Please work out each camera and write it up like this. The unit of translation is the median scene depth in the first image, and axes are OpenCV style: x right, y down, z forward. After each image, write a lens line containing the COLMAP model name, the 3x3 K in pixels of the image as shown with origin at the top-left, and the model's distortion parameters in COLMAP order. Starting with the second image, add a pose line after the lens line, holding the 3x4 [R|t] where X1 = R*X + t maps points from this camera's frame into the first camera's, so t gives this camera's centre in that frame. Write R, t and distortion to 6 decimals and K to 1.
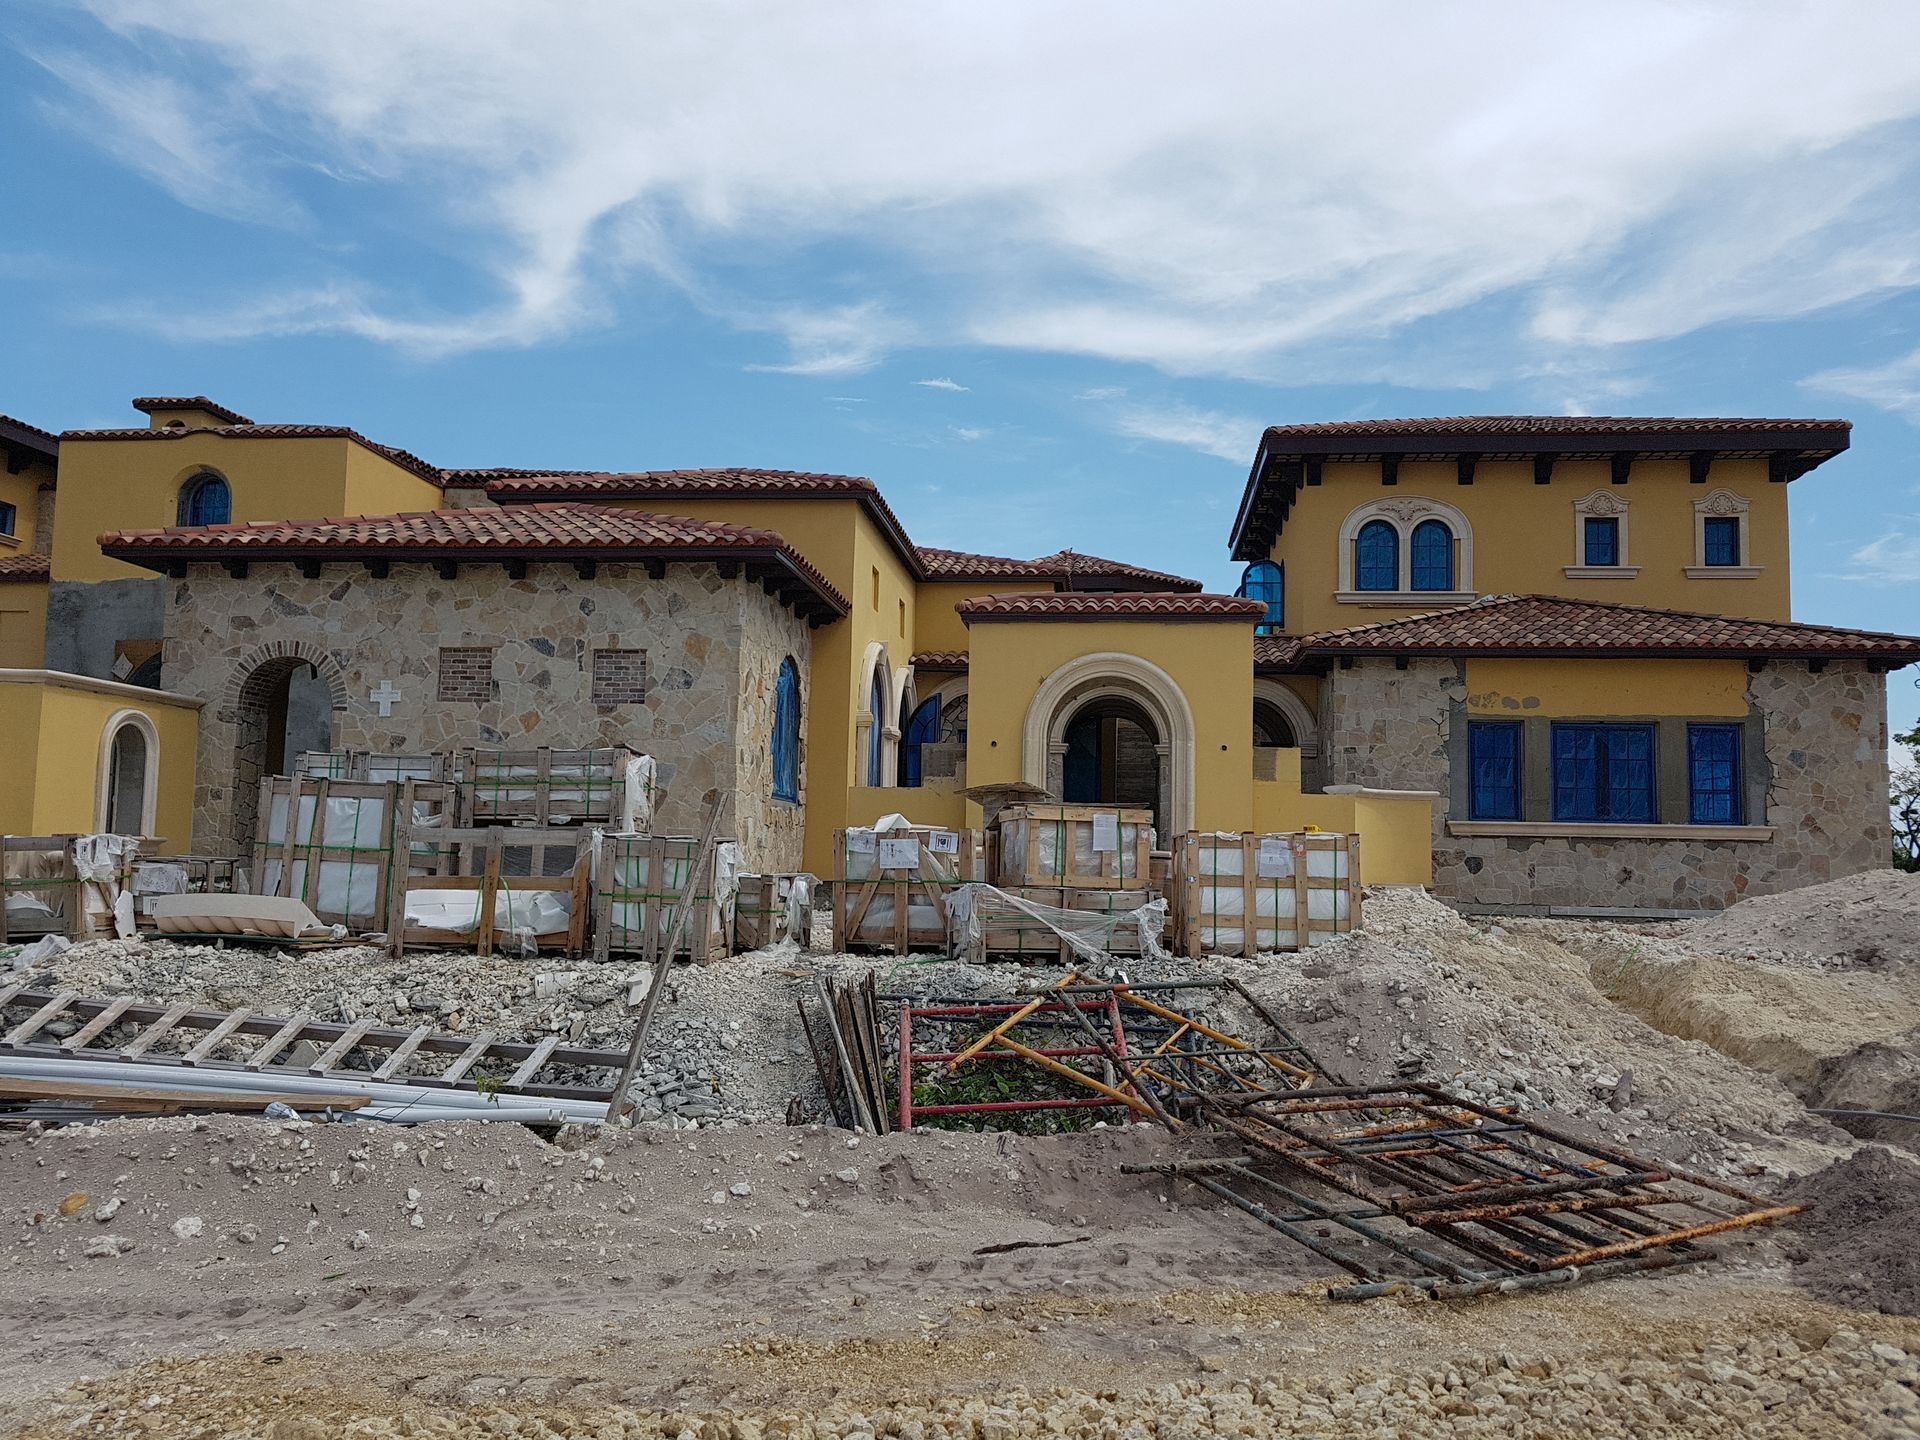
lens RADIAL K [[1488.4, 0, 917.2], [0, 1488.4, 752.5], [0, 0, 1]] dist [0.007126, -0.003079]
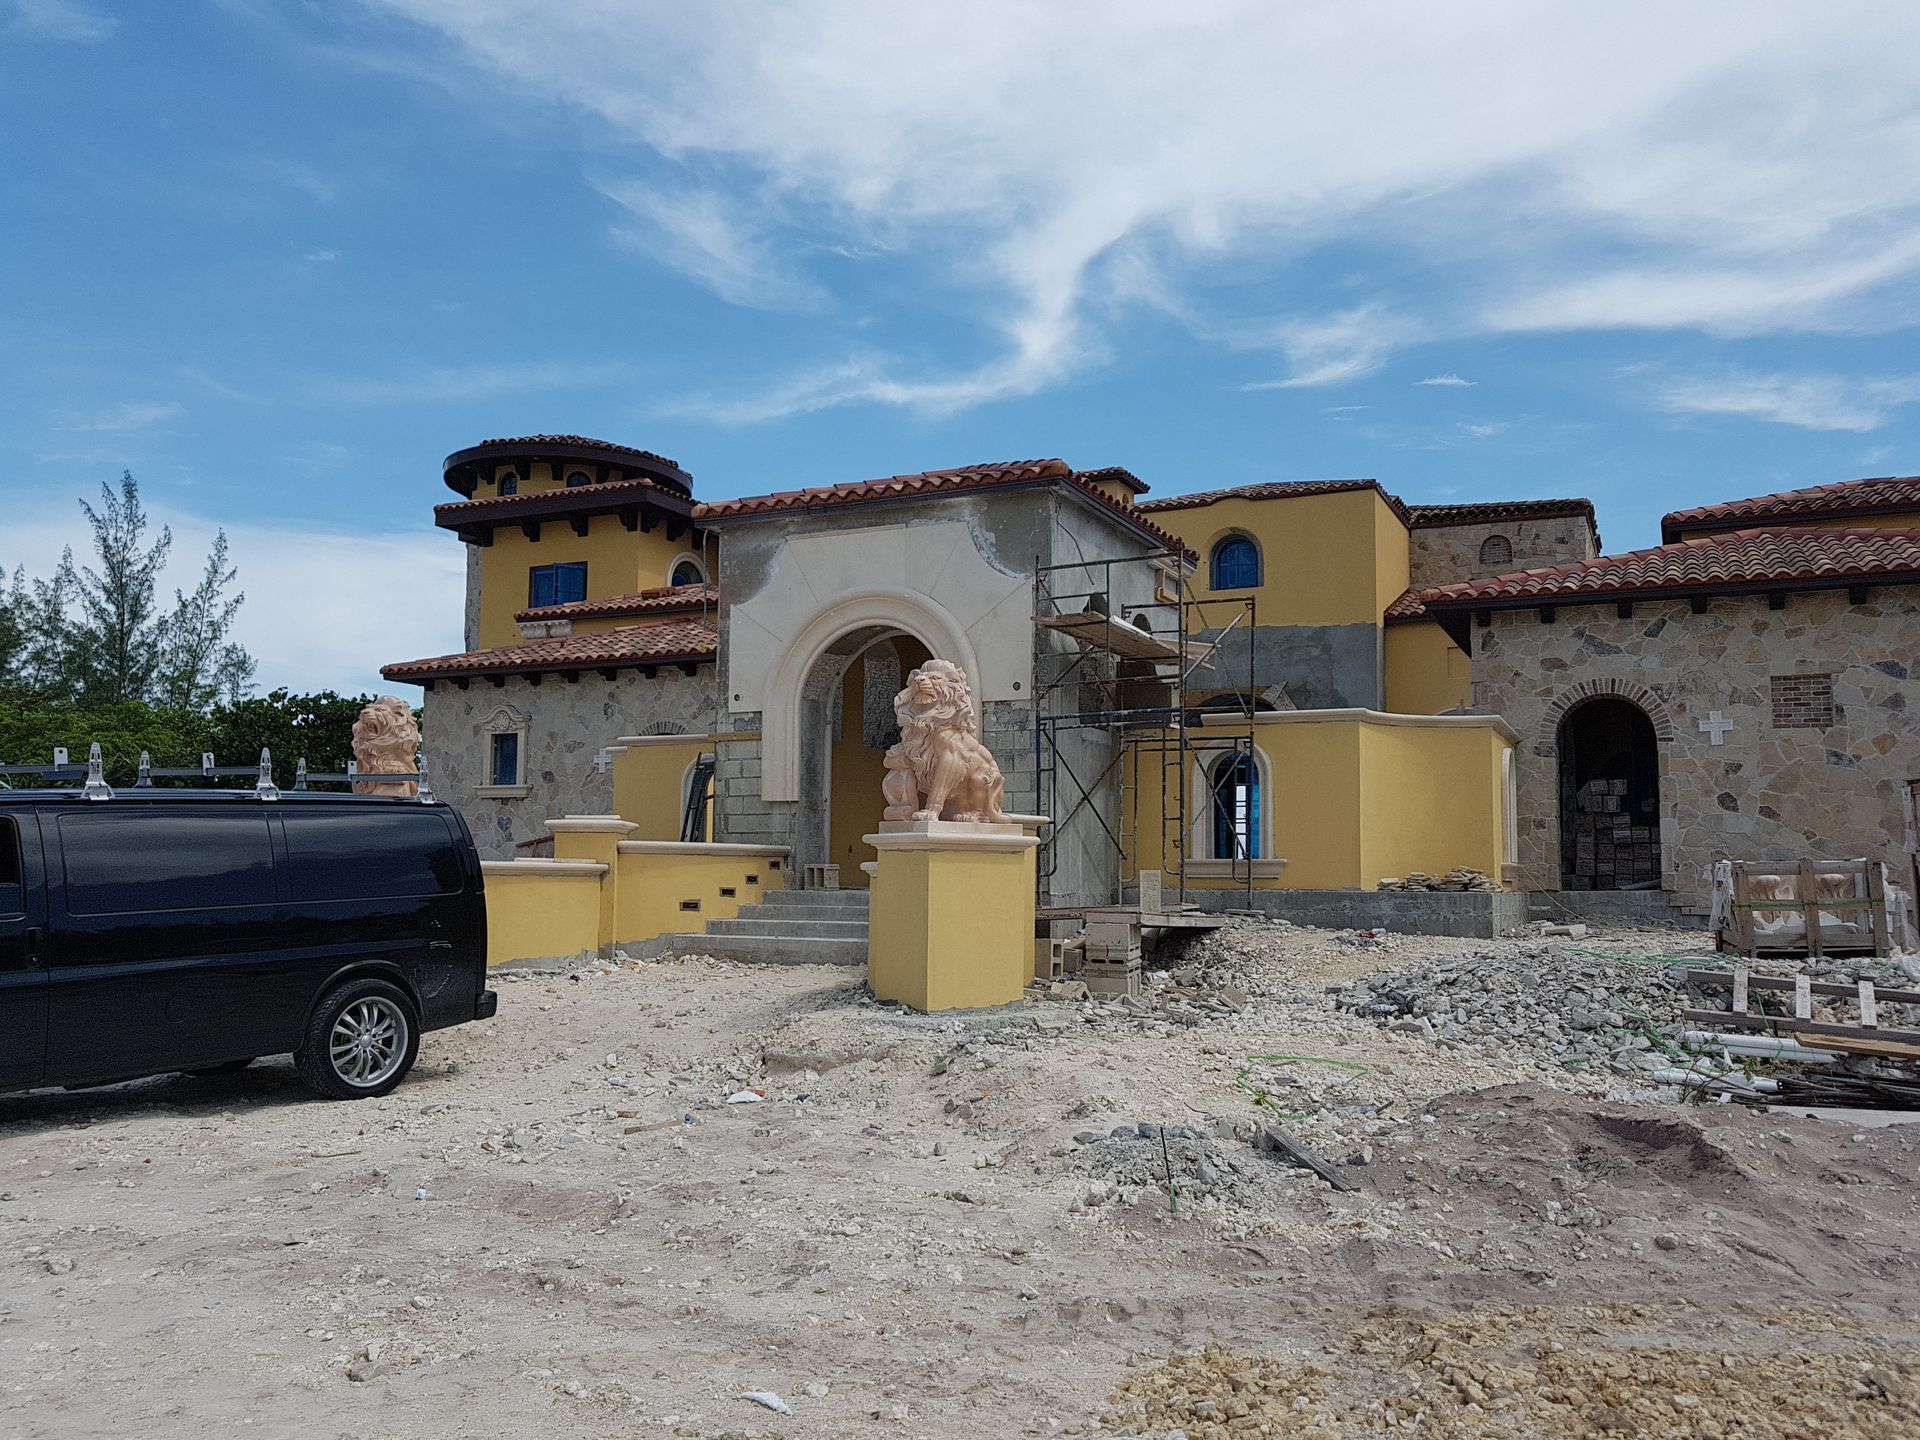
lens RADIAL K [[1488.4, 0, 971.3], [0, 1488.4, 765.7], [0, 0, 1]] dist [0.007126, -0.003079]
pose [[0.950008, -0.037615, -0.309952, -0.408934], [0.035142, 0.999290, -0.013560, -0.010674], [0.310242, 0.001989, 0.950656, -0.123190]]
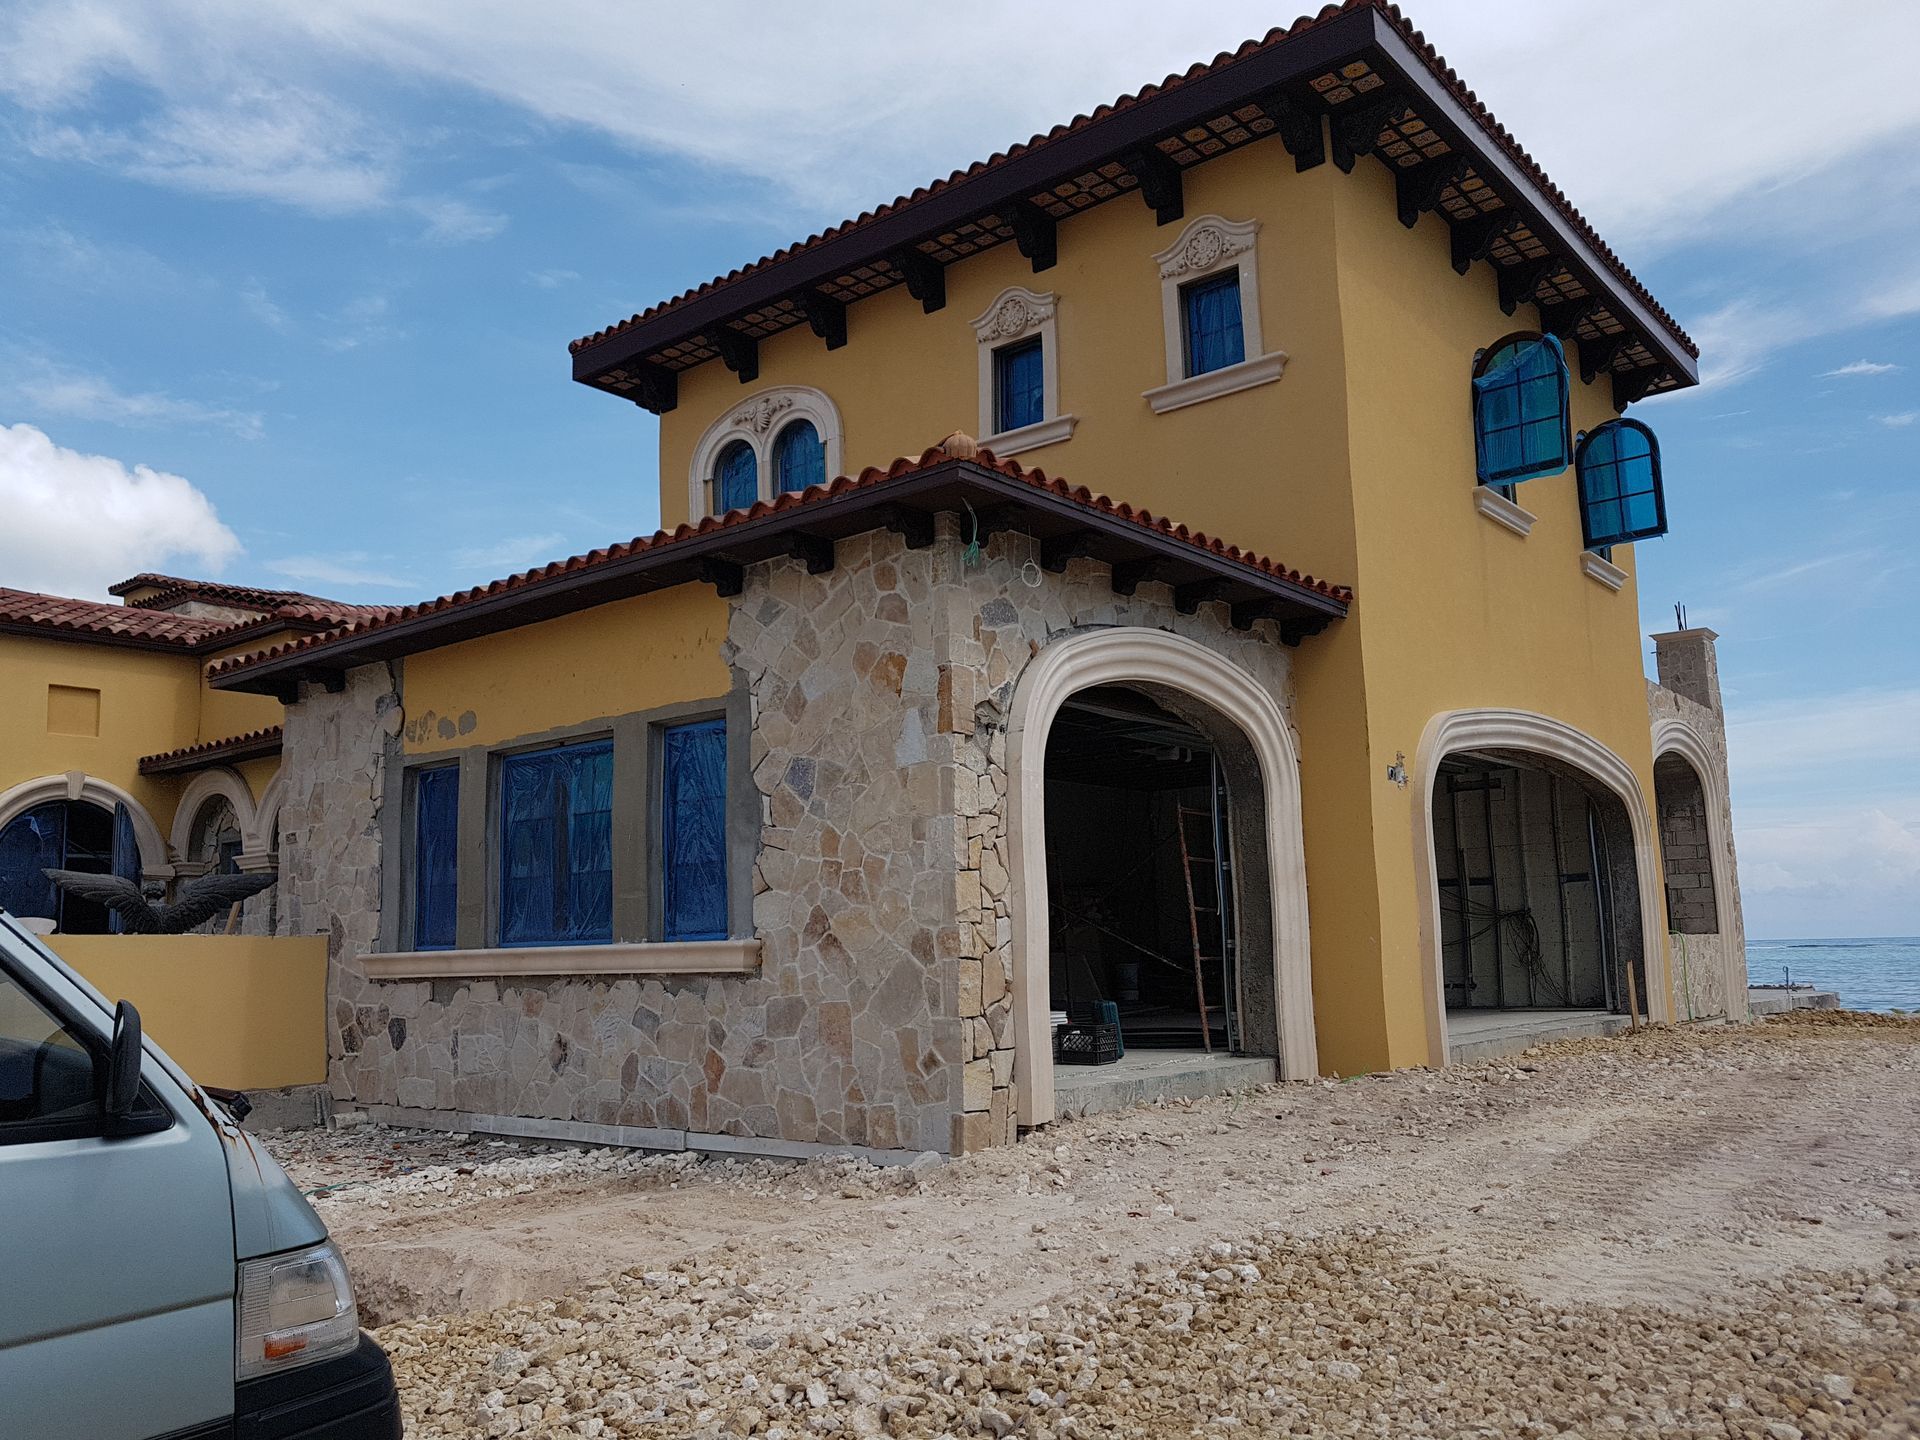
lens RADIAL K [[1462.2, 0, 906.9], [0, 1462.2, 764.3], [0, 0, 1]] dist [0.013813, 0.004224]
pose [[0.839409, -0.111492, -0.531942, 0.844239], [0.084778, 0.993613, -0.074475, 0.034579], [0.536847, 0.017419, 0.843499, 0.663936]]
